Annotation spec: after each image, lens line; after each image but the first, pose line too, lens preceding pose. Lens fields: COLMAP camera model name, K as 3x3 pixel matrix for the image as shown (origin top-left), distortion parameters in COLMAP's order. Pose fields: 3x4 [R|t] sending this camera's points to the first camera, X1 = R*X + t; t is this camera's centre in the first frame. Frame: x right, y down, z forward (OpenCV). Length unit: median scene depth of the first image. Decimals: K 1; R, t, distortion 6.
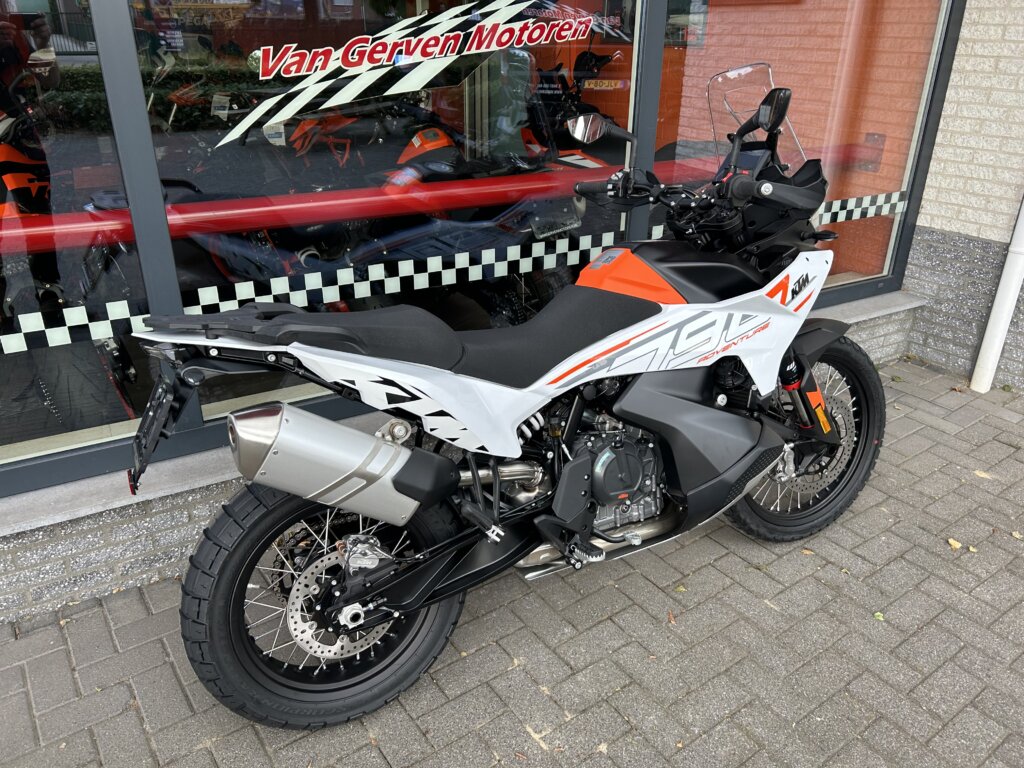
lens RADIAL K [[761.4, 0, 501.7], [0, 761.4, 371.8], [0, 0, 1]] dist [0.040828, -0.045256]
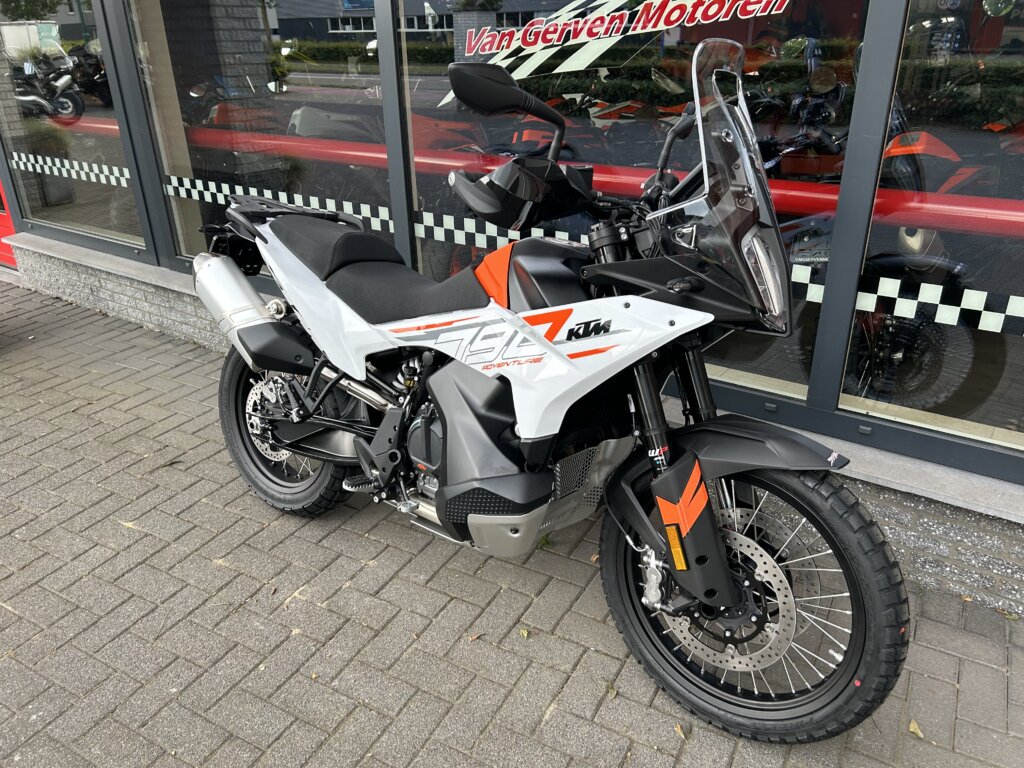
lens RADIAL K [[770.2, 0, 518.5], [0, 770.2, 378.3], [0, 0, 1]] dist [0.029146, 0.001513]
pose [[0.436085, 0.357680, -0.825769, 0.863425], [-0.348649, 0.913104, 0.211389, -0.176008], [0.829623, 0.195720, 0.522896, 0.457800]]
